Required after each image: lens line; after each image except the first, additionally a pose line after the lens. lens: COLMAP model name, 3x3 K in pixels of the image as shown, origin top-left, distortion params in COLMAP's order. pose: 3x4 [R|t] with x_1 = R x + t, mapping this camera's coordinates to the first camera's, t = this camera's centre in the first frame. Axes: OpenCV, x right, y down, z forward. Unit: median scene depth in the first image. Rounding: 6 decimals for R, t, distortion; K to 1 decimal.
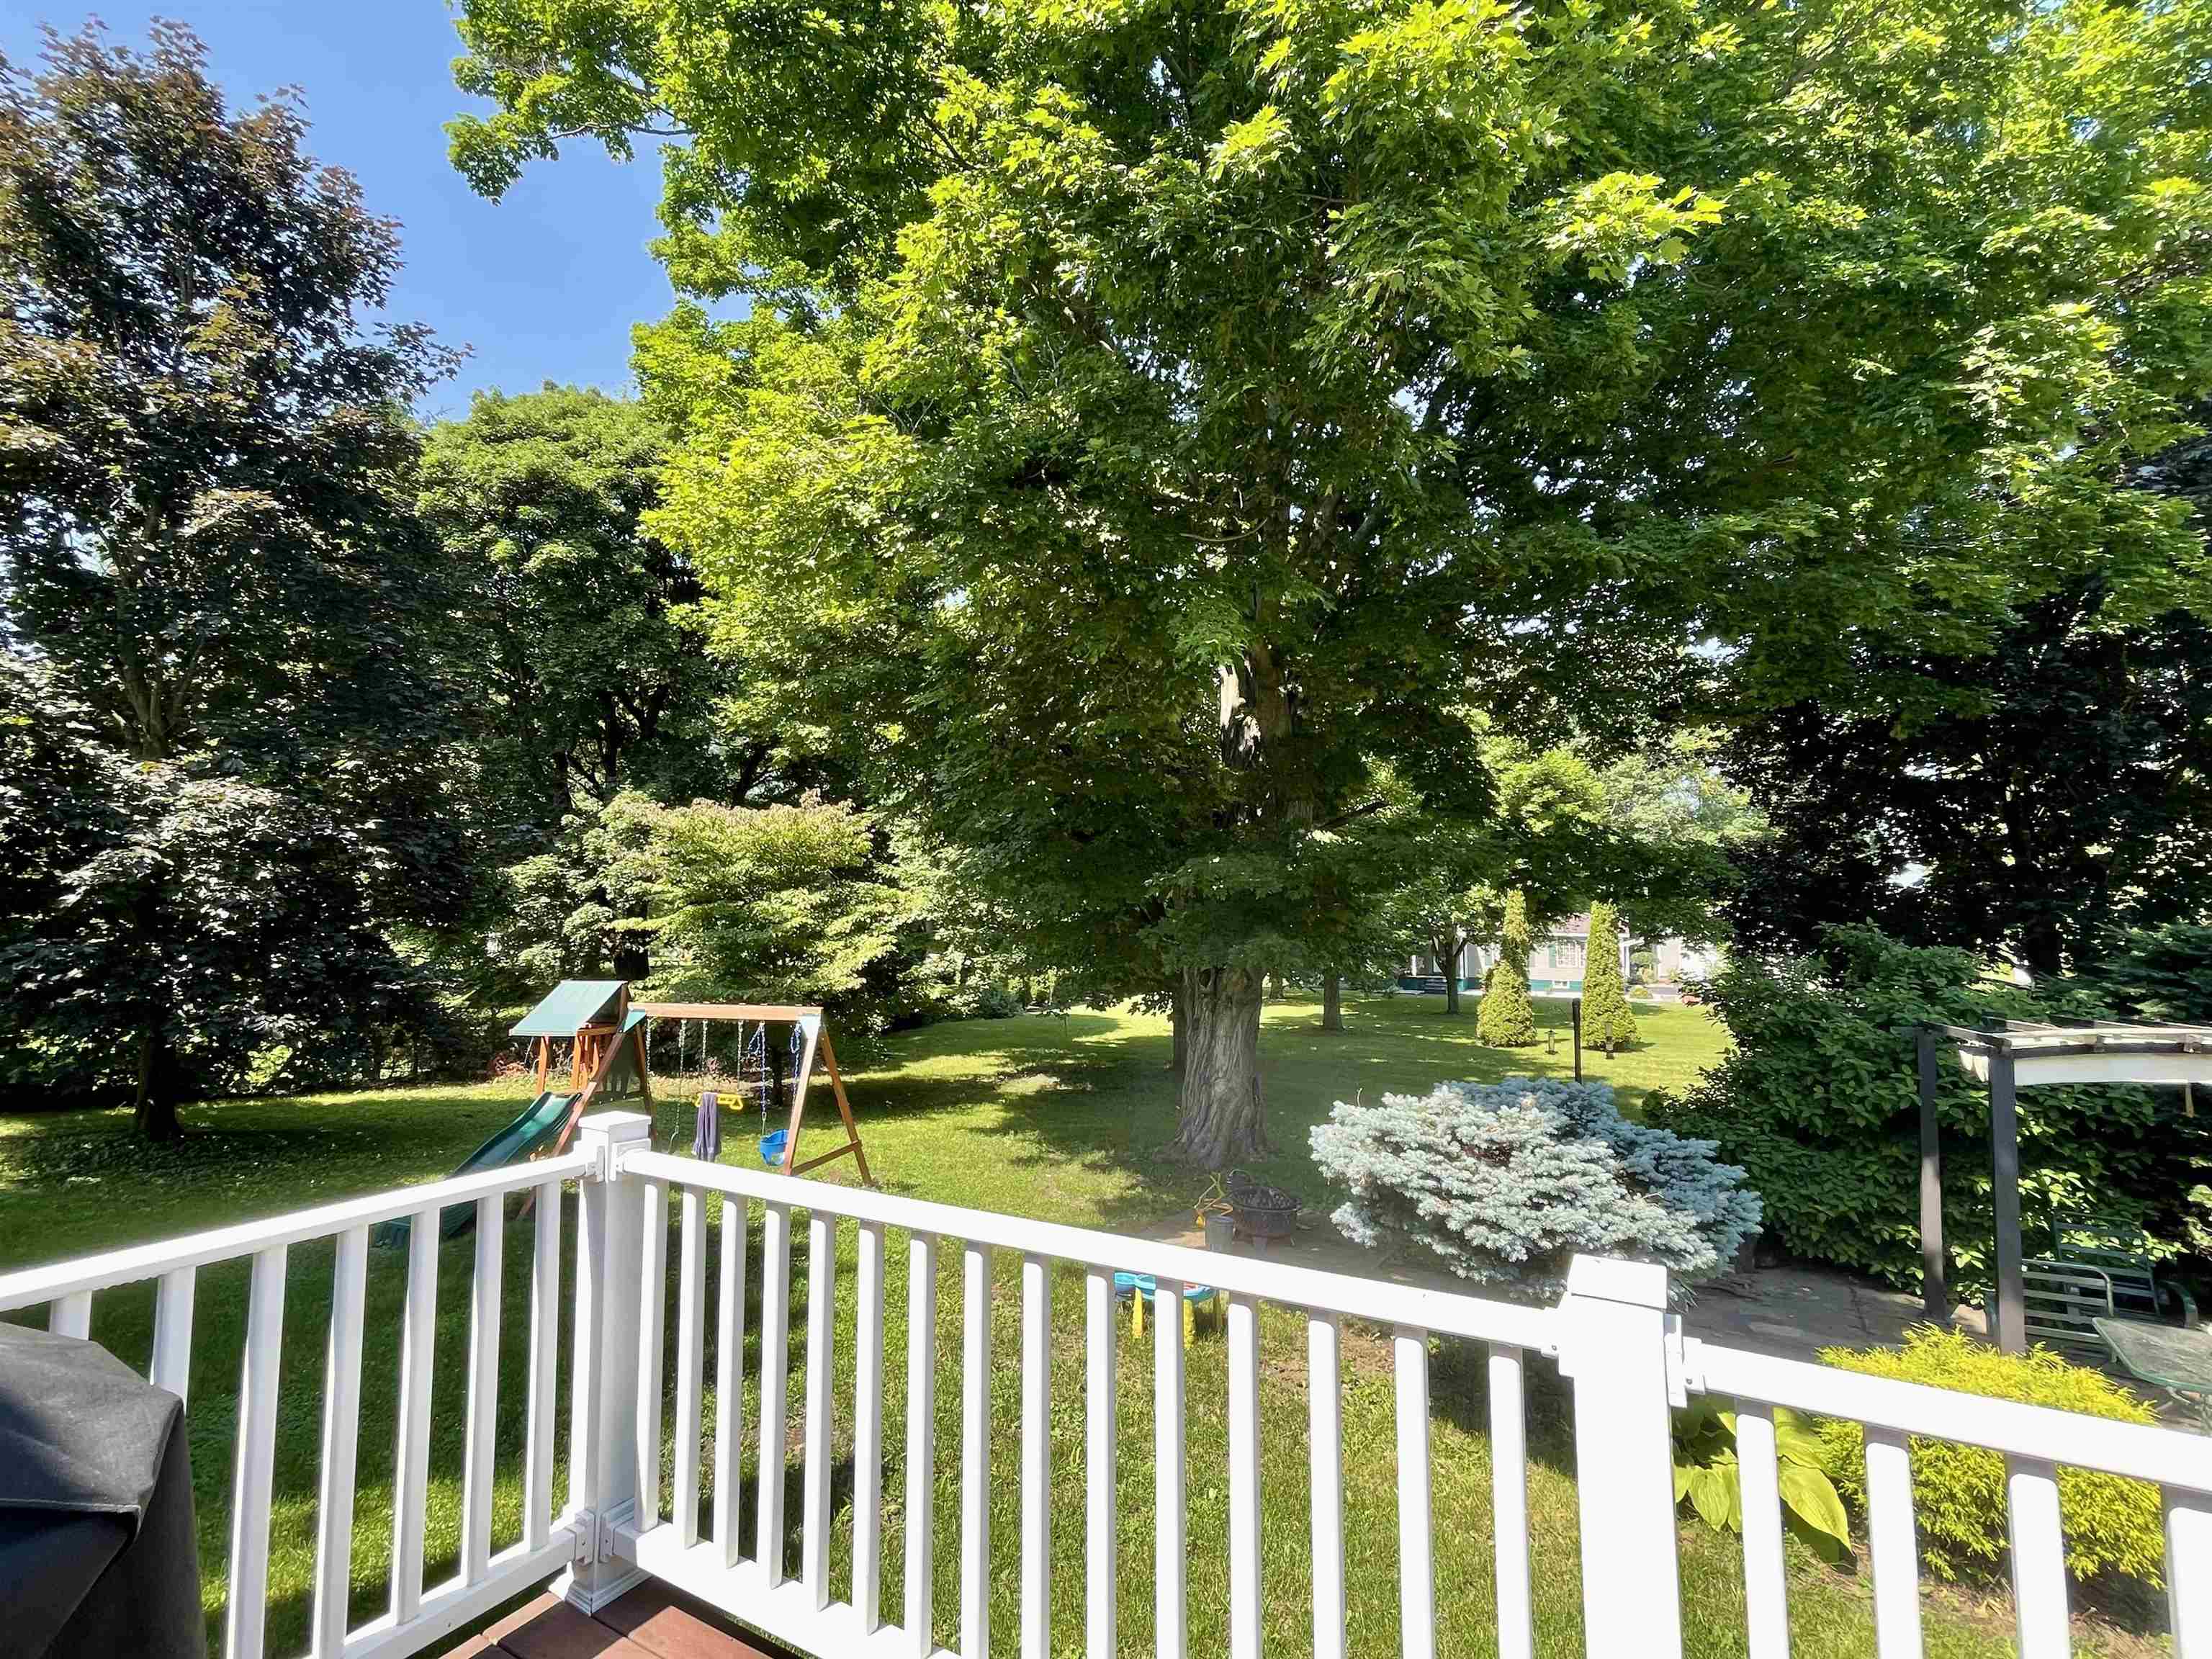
lens RADIAL K [[1016.4, 0, 1104.6], [0, 1016.4, 837.6], [0, 0, 1]] dist [-0.012079, 0.005080]
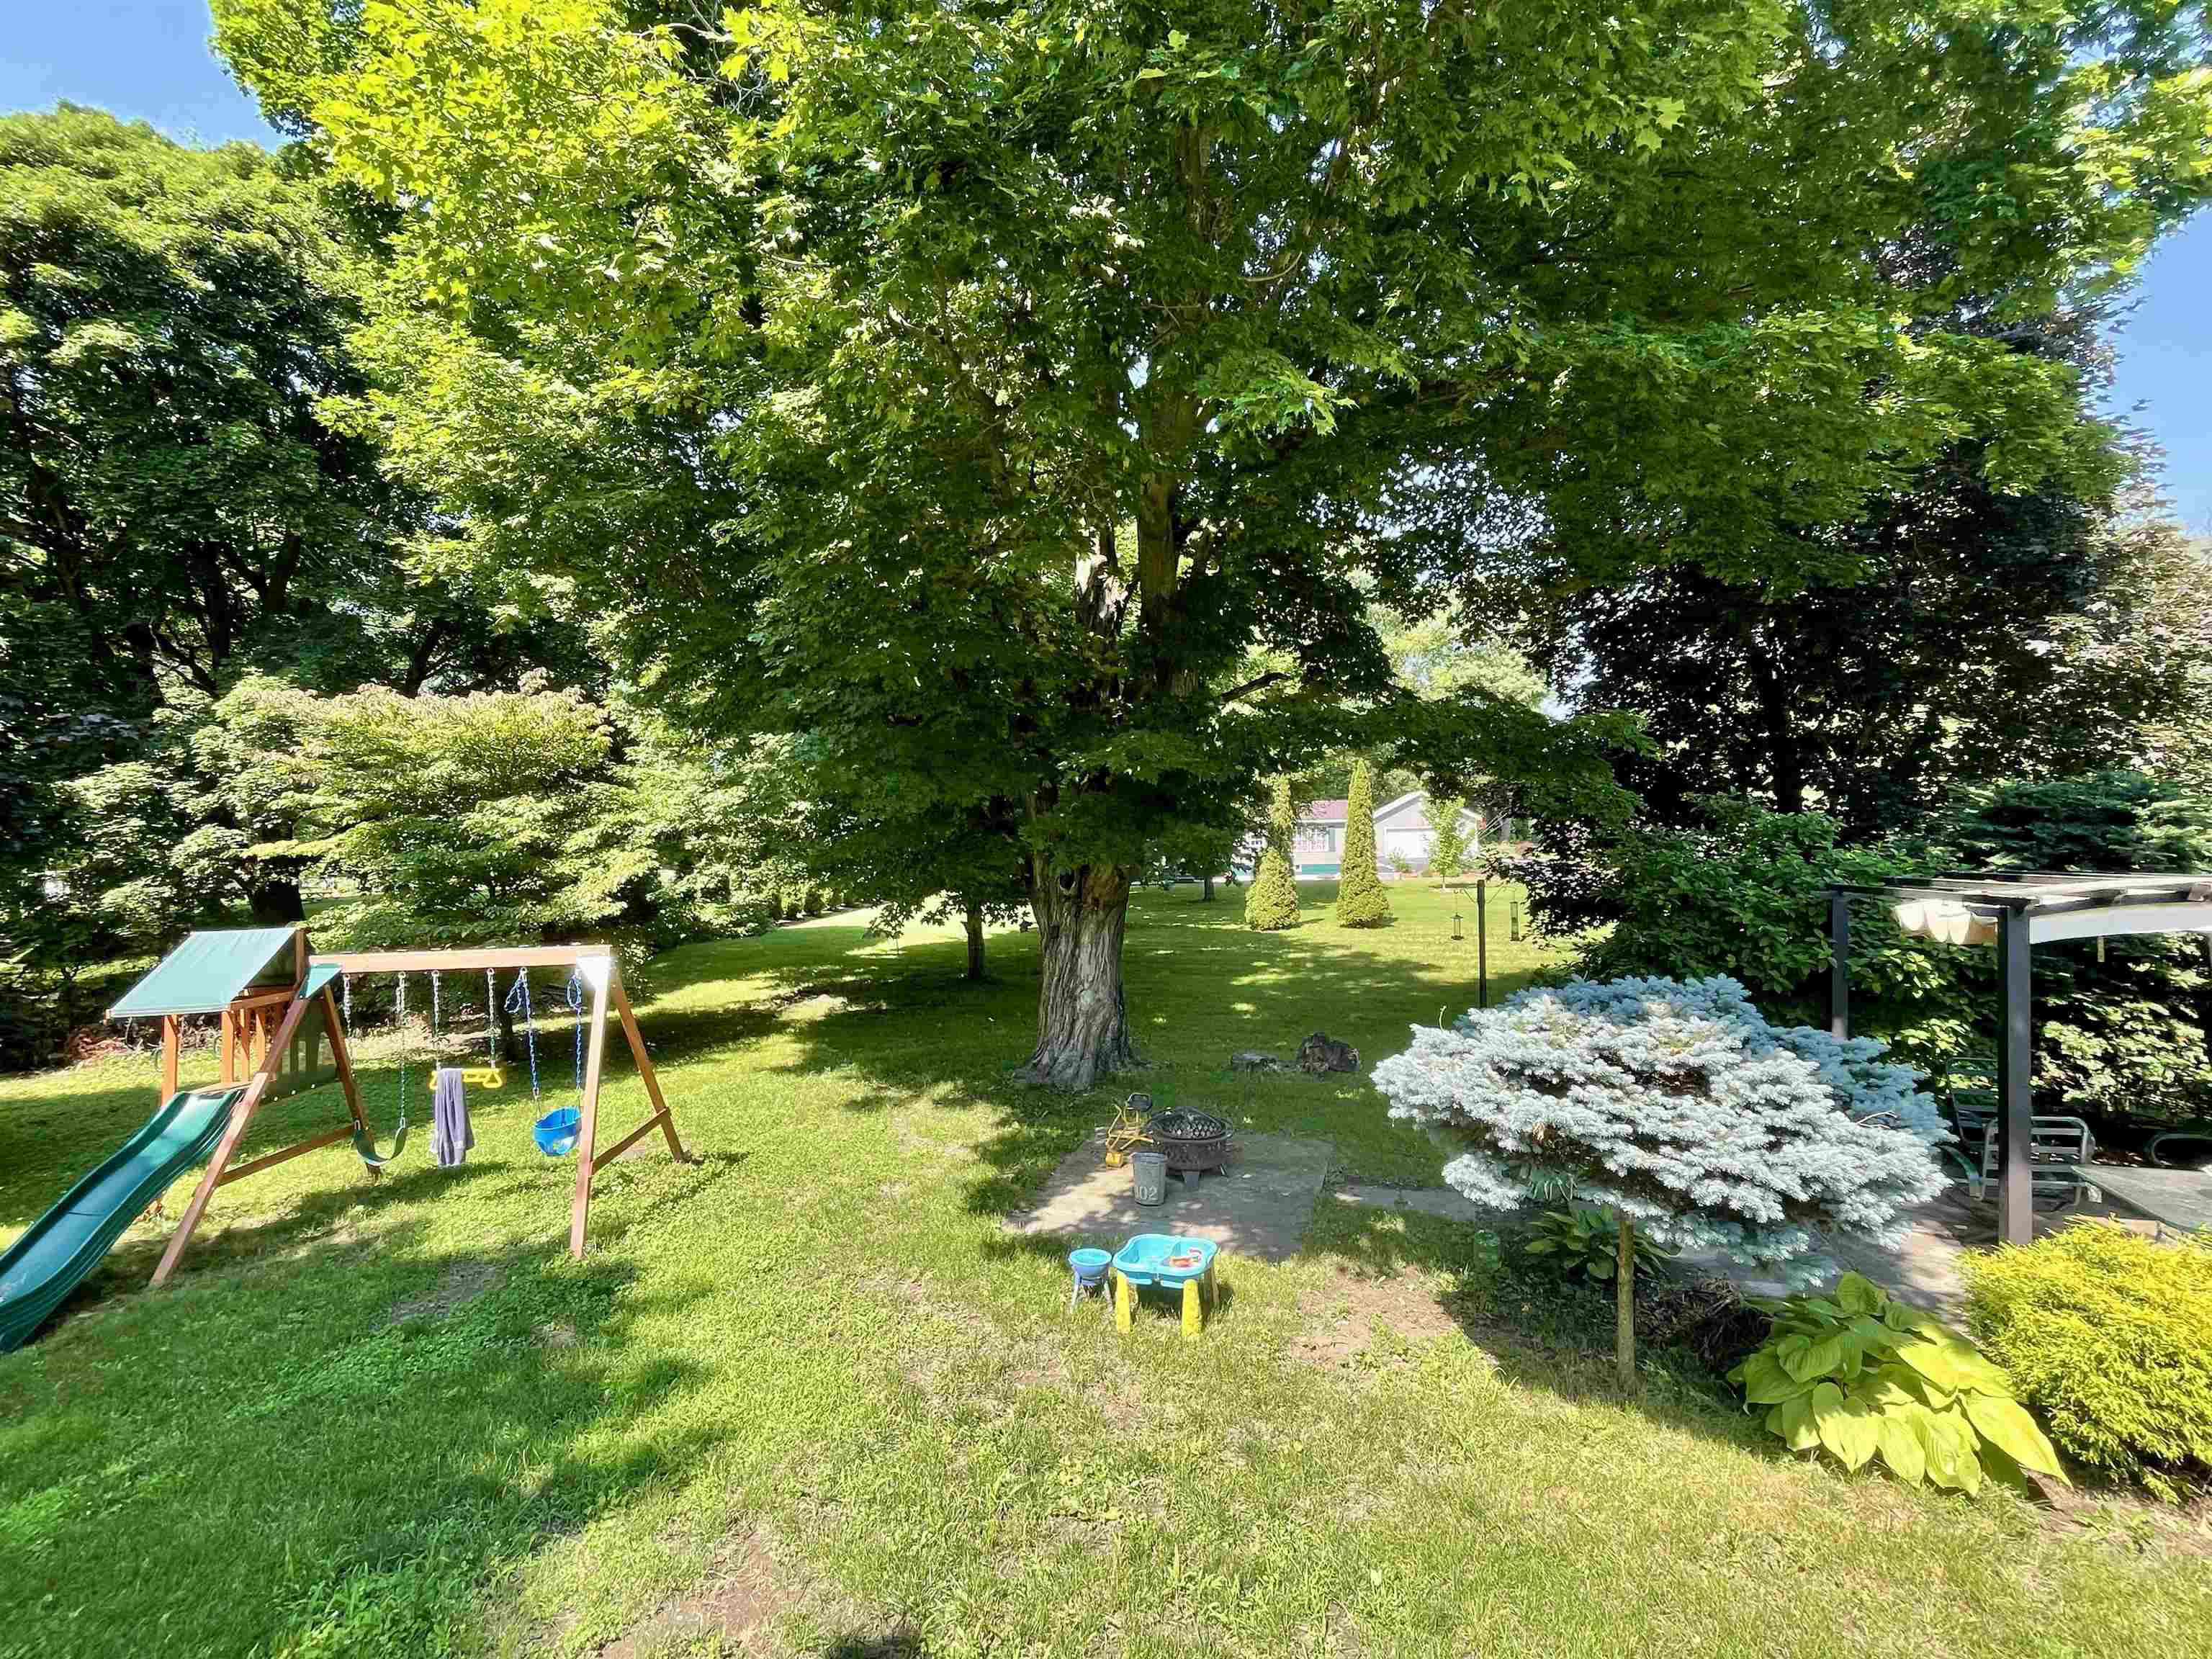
lens RADIAL K [[1016.4, 0, 1111.6], [0, 1016.4, 829.0], [0, 0, 1]] dist [-0.012079, 0.005080]
pose [[0.963247, -0.039815, 0.265650, -0.067996], [0.015951, 0.995687, 0.091393, 0.011142], [-0.268143, -0.083797, 0.959728, 0.108227]]
